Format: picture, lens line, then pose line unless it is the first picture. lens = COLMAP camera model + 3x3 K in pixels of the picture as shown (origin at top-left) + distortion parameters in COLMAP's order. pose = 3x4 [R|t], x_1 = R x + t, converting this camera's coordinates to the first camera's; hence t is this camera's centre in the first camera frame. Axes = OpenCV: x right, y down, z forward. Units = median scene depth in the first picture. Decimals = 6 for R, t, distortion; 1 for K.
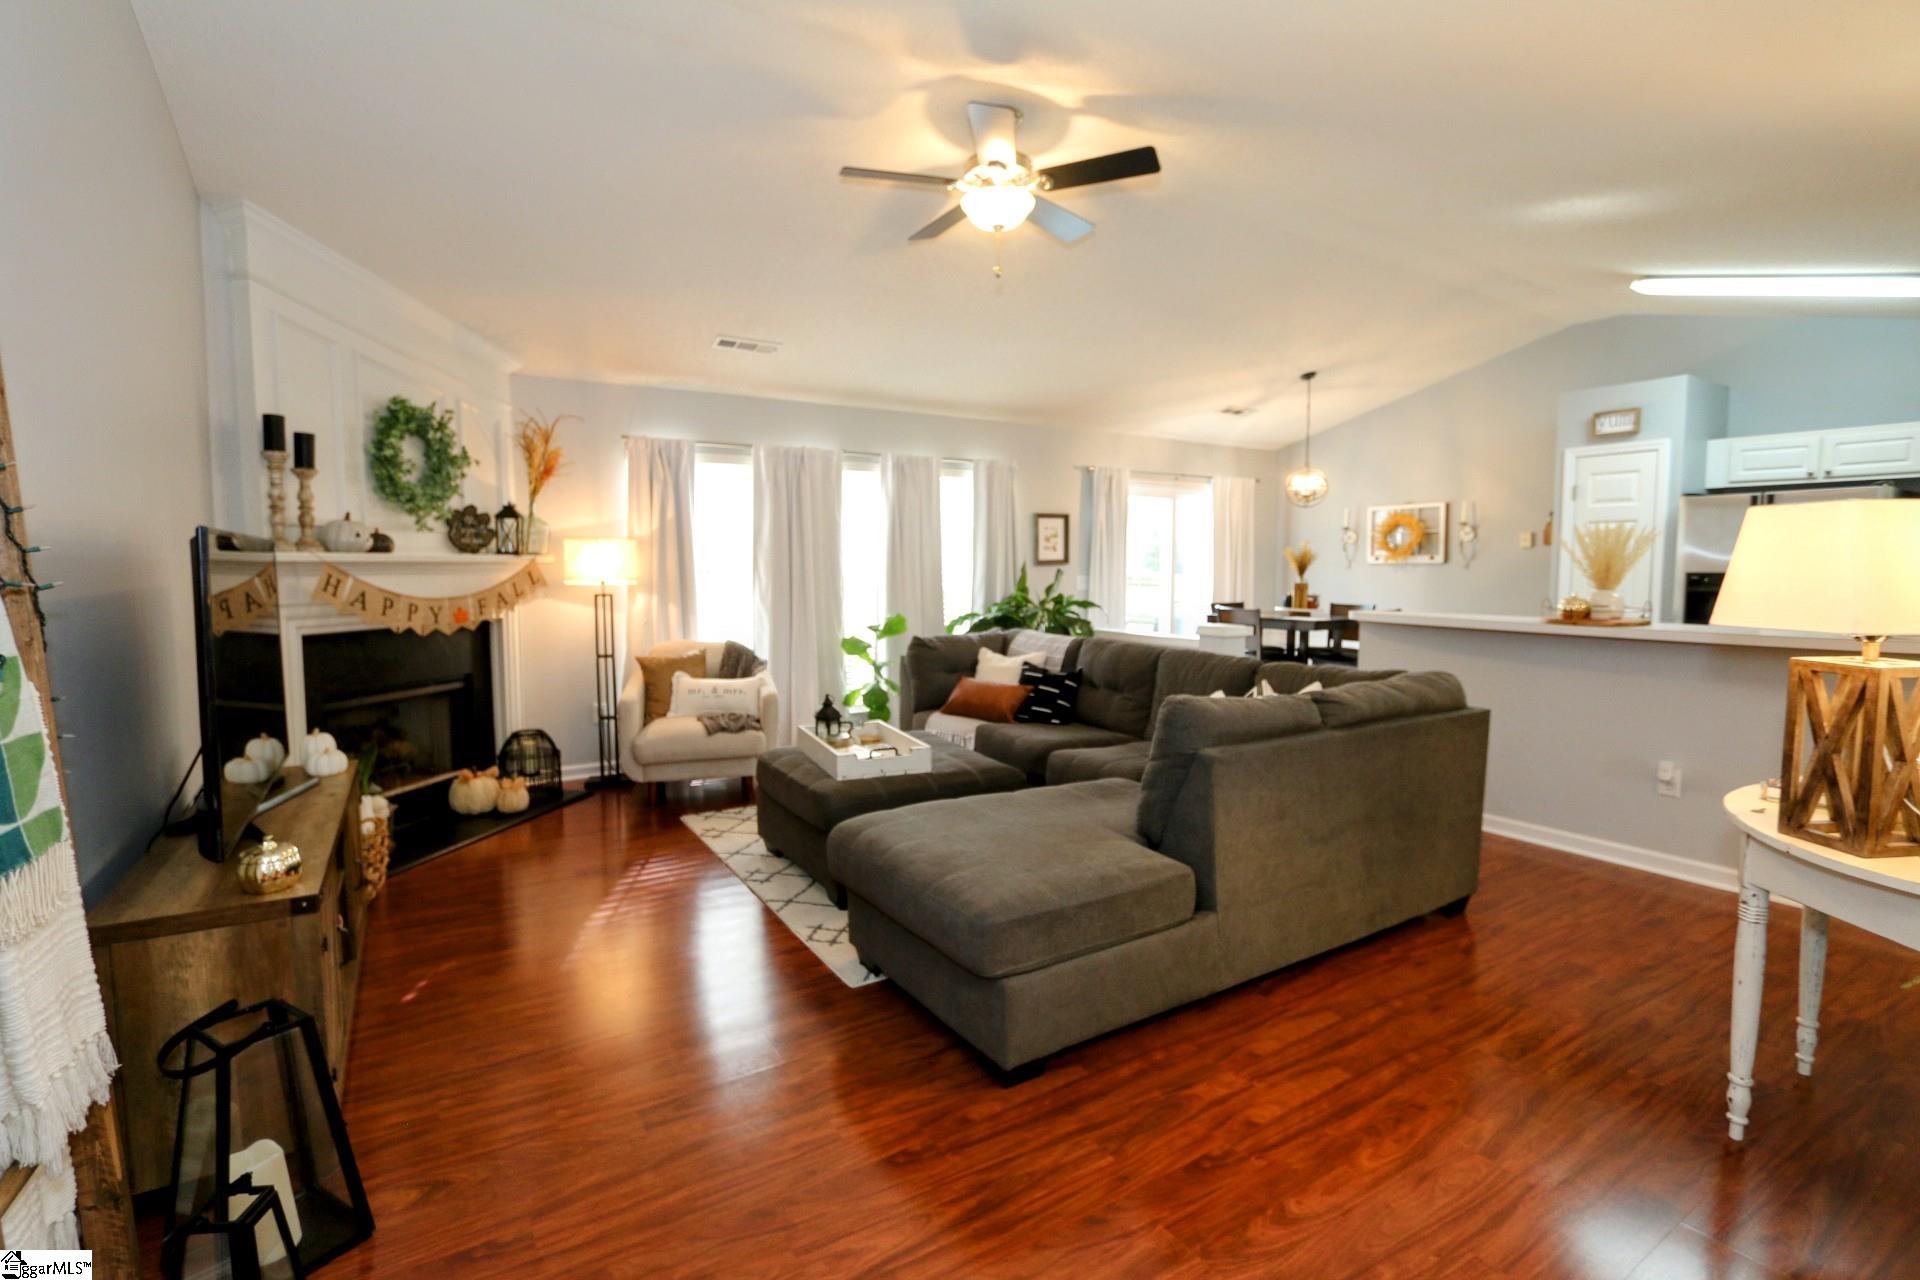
lens RADIAL K [[872.5, 0, 968.9], [0, 872.5, 631.8], [0, 0, 1]] dist [-0.002217, 0.000749]
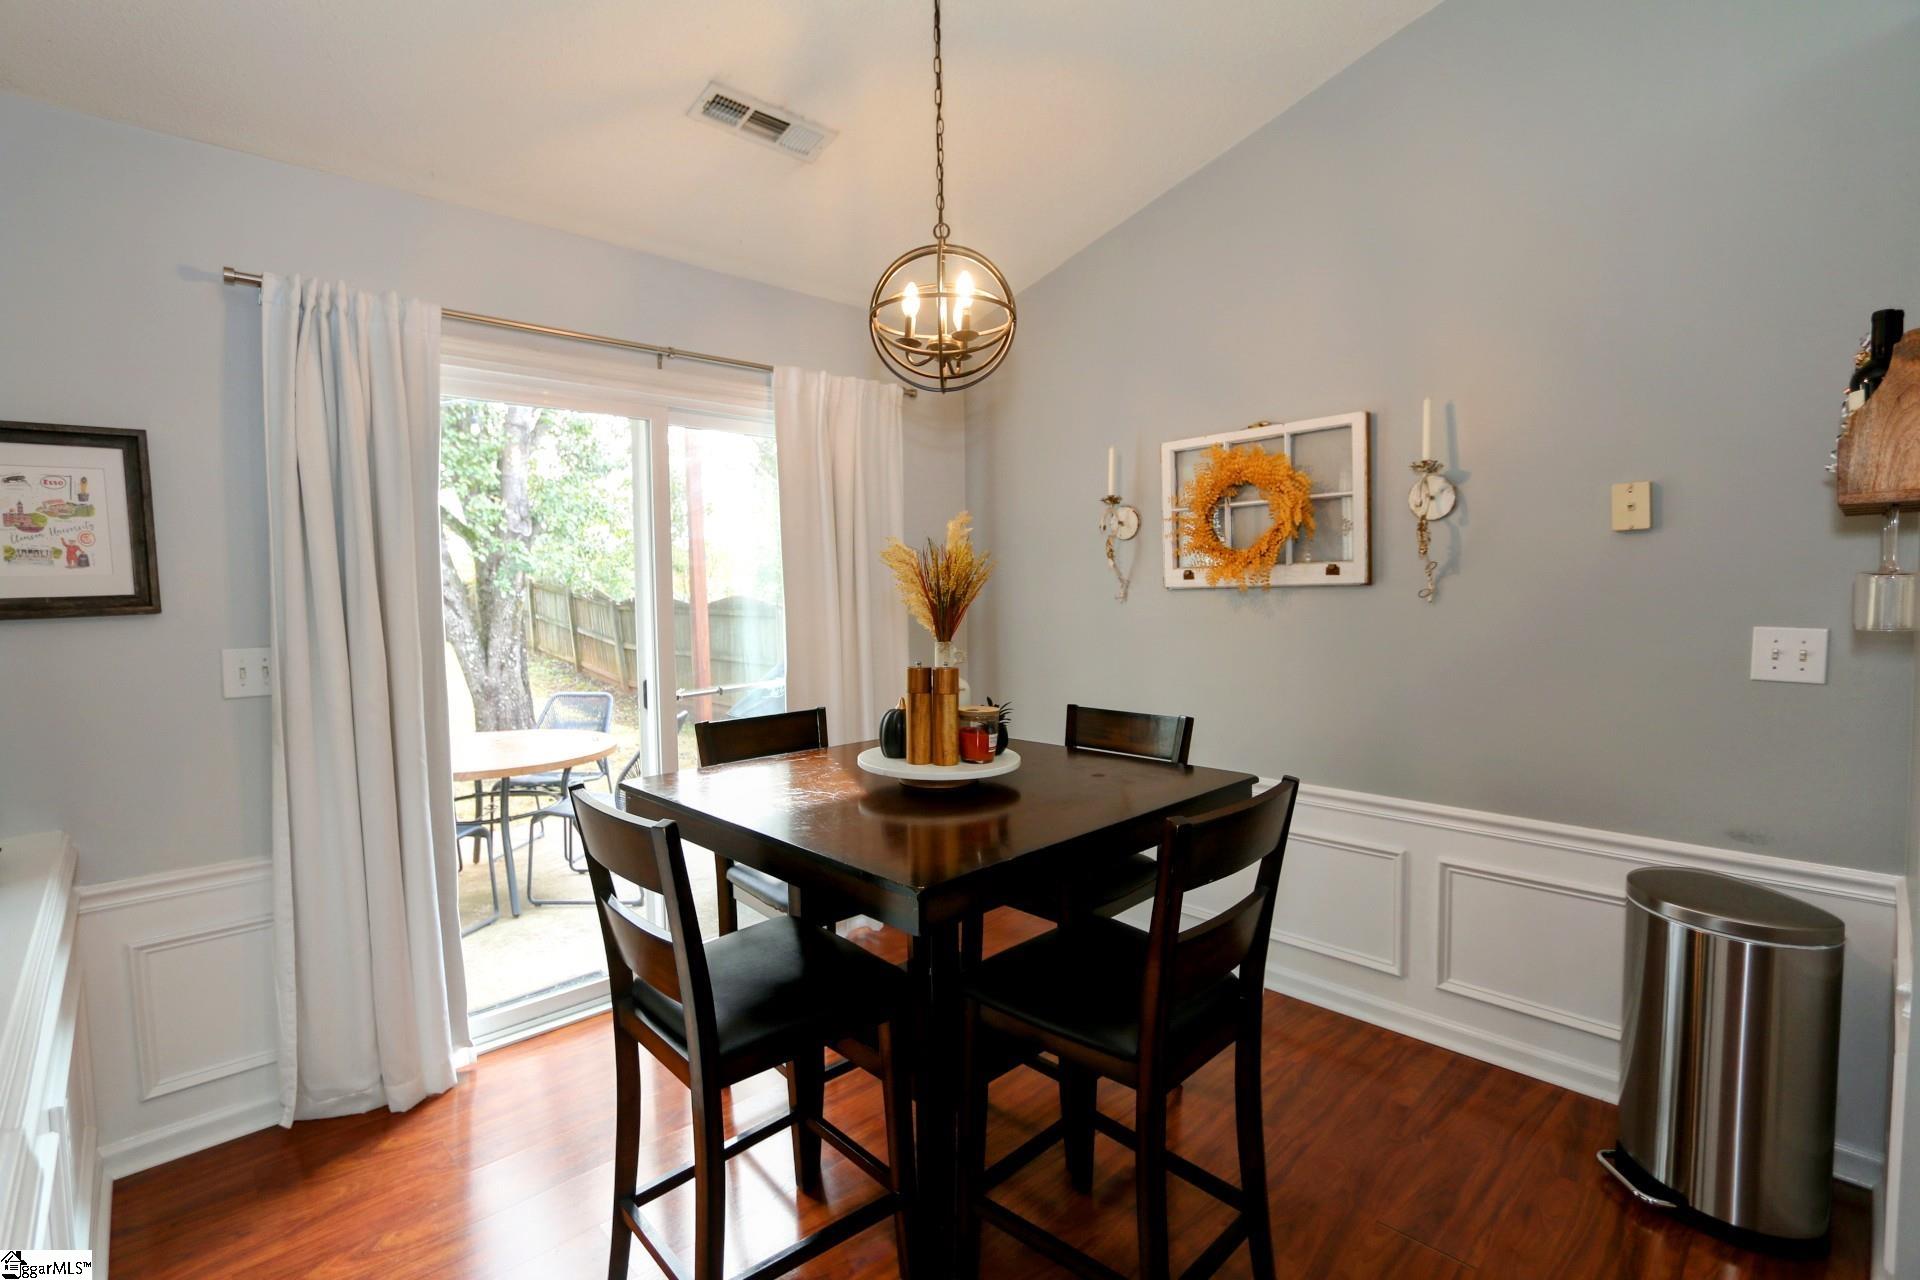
lens RADIAL K [[872.5, 0, 957.8], [0, 872.5, 643.1], [0, 0, 1]] dist [-0.002217, 0.000749]
pose [[0.982841, -0.030679, 0.181884, 0.315122], [0.033863, 0.999322, -0.014426, -0.055071], [-0.181318, 0.020337, 0.983214, 0.680888]]
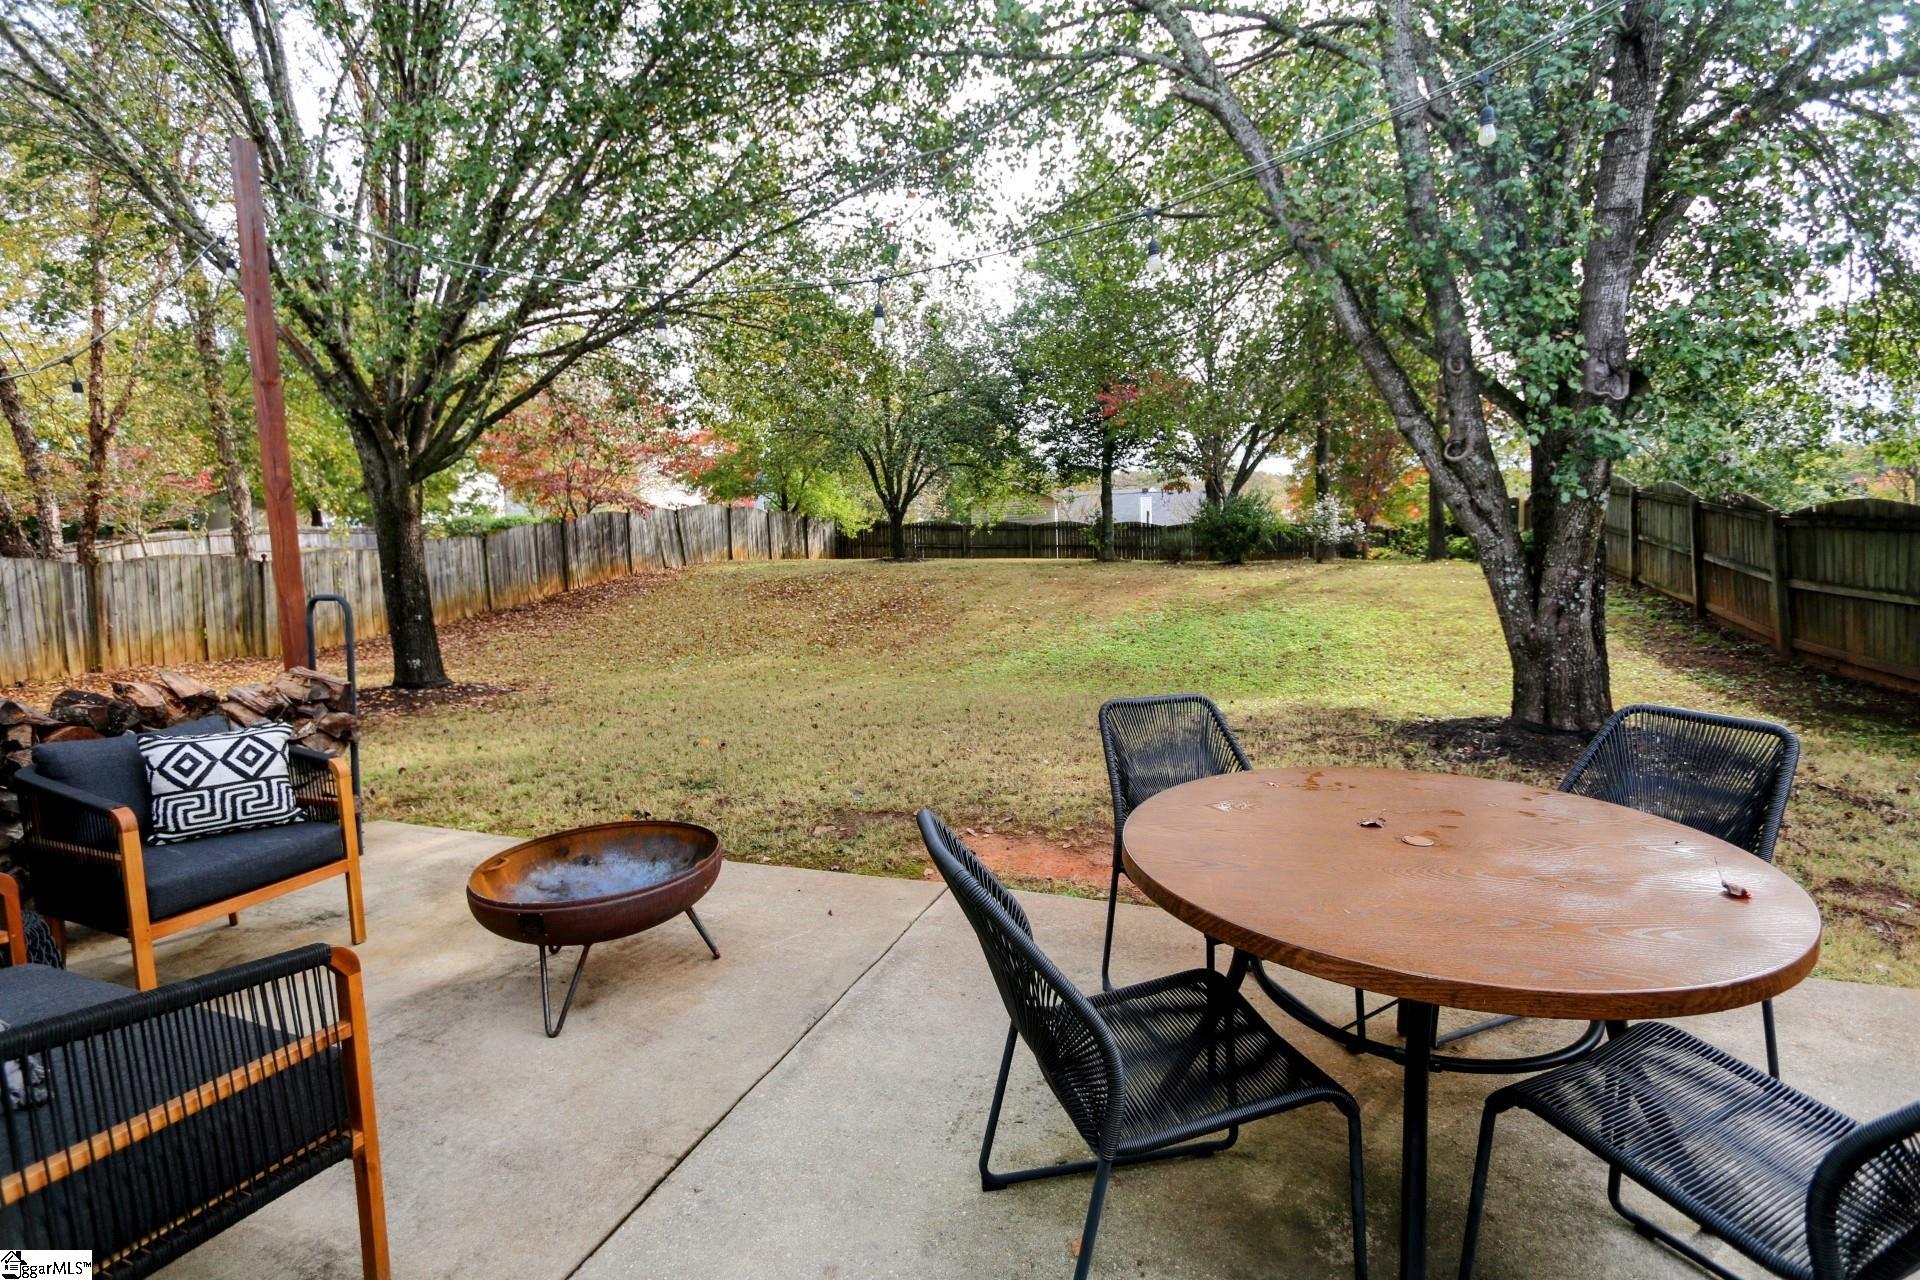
lens RADIAL K [[872.5, 0, 959.9], [0, 872.5, 632.9], [0, 0, 1]] dist [-0.002217, 0.000749]
pose [[0.595966, 0.057197, -0.800970, 0.289284], [-0.023567, 0.998276, 0.053752, -0.059674], [0.802664, -0.013158, 0.596287, 0.791778]]
